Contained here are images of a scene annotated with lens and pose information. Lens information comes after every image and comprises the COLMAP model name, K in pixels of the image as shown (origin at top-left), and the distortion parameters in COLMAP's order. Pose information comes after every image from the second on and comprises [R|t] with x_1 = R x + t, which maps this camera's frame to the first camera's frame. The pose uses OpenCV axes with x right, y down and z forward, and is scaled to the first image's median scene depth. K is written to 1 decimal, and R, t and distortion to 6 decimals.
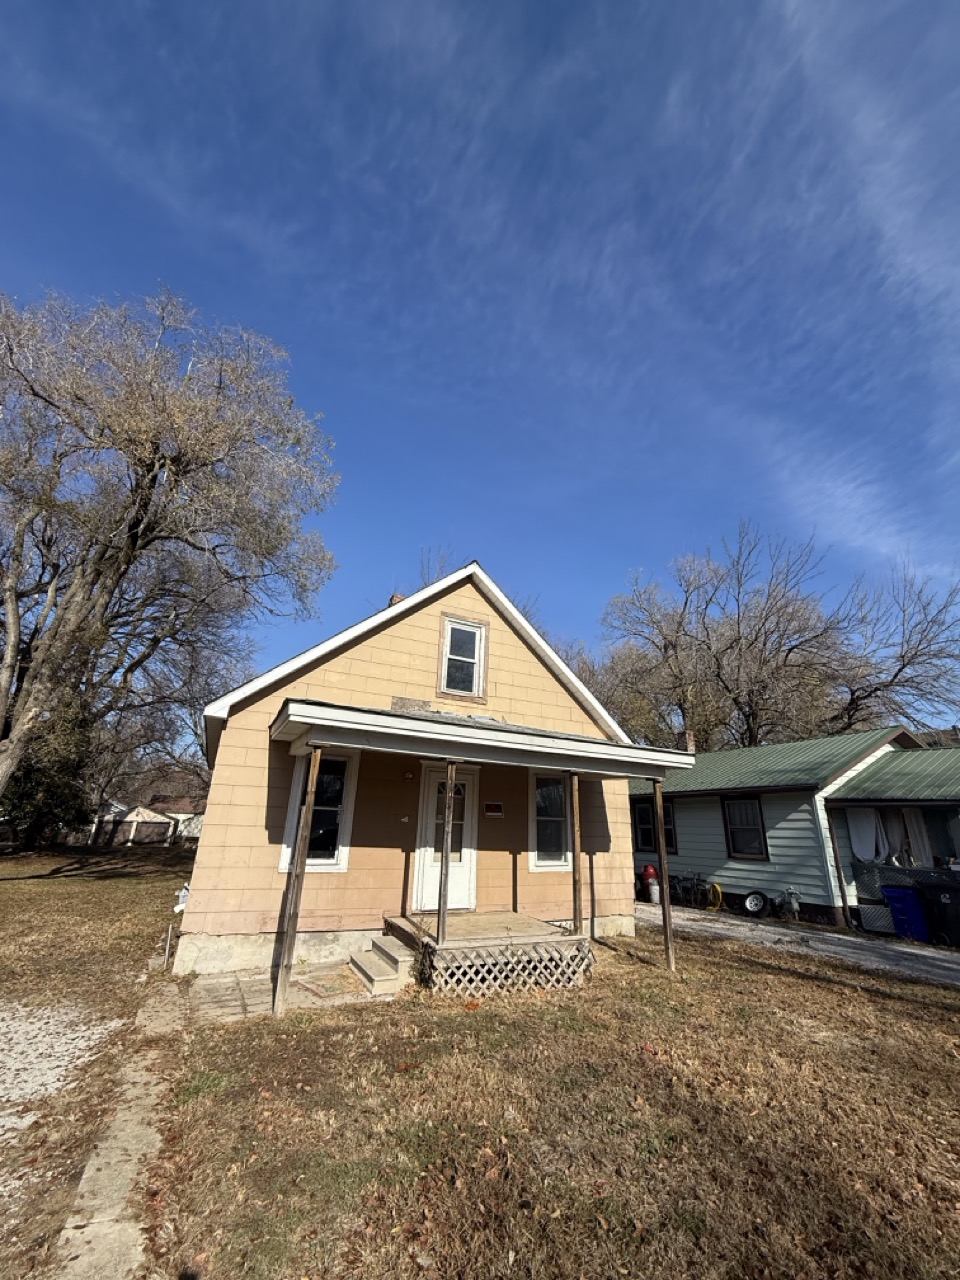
lens RADIAL K [[508.8, 0, 482.3], [0, 508.8, 637.2], [0, 0, 1]] dist [-0.002128, 0.000849]
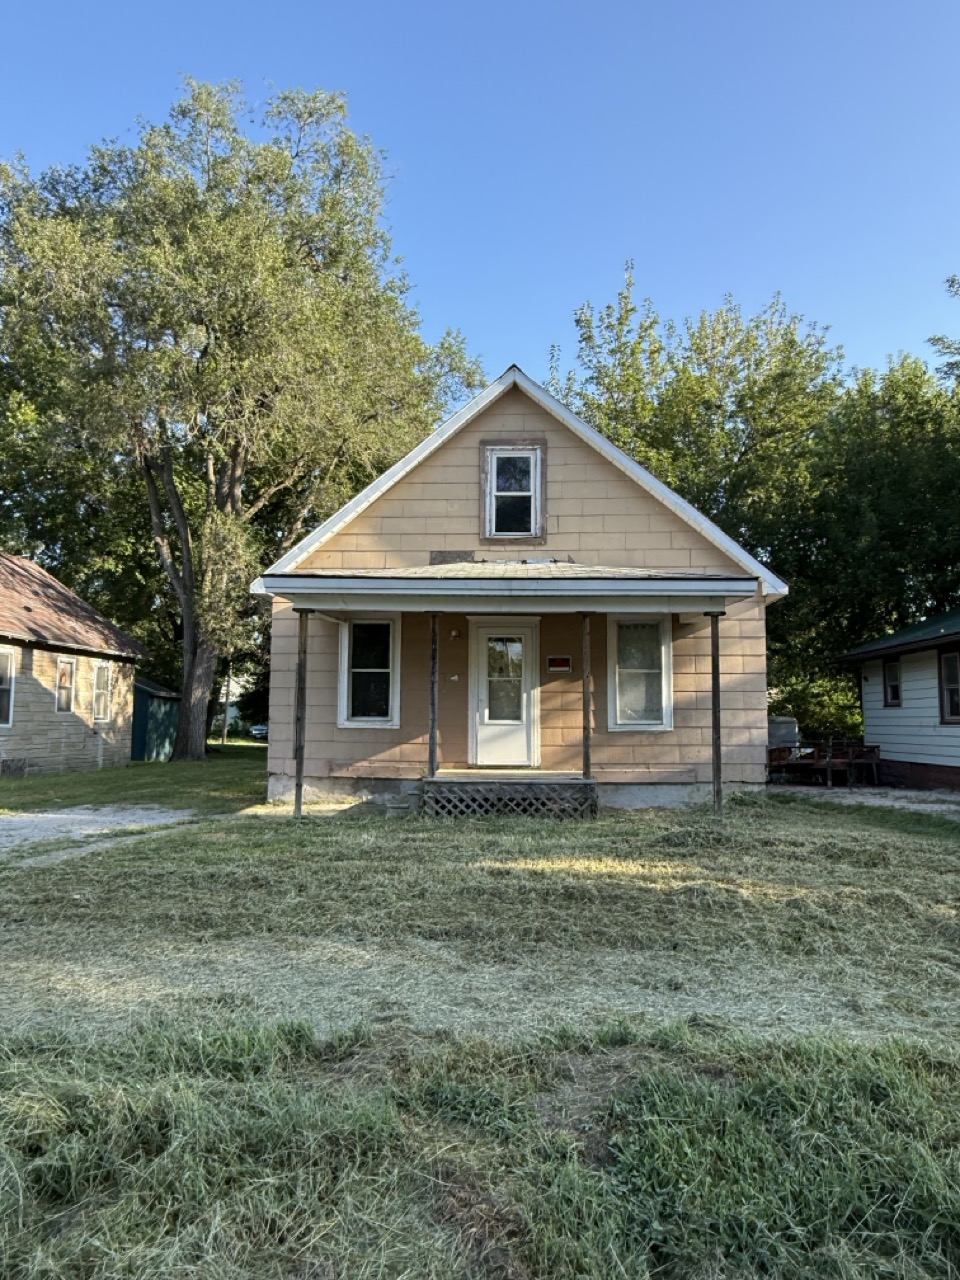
lens RADIAL K [[821.8, 0, 477.5], [0, 821.8, 639.7], [0, 0, 1]] dist [-0.002668, 0.000250]
pose [[0.864449, -0.072534, -0.497460, 0.659150], [0.194706, 0.960612, 0.198280, -0.006496], [0.463484, -0.268262, 0.844522, -0.259361]]
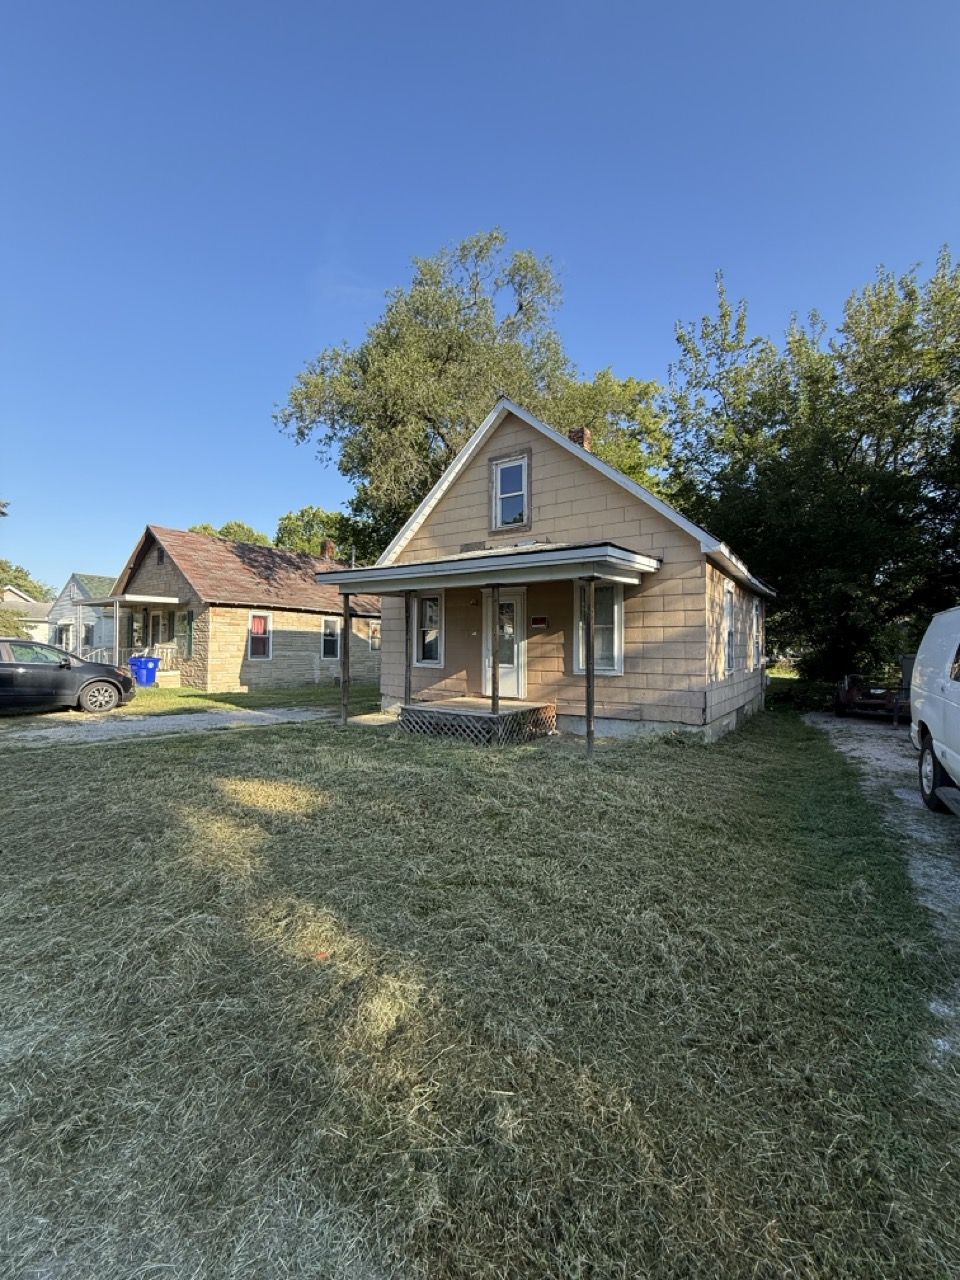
lens RADIAL K [[508.8, 0, 483.8], [0, 508.8, 635.8], [0, 0, 1]] dist [-0.002128, 0.000849]
pose [[0.478625, -0.044333, -0.876900, 1.042588], [0.316422, 0.940324, 0.125168, 0.205090], [0.819021, -0.337379, 0.464090, 0.399950]]
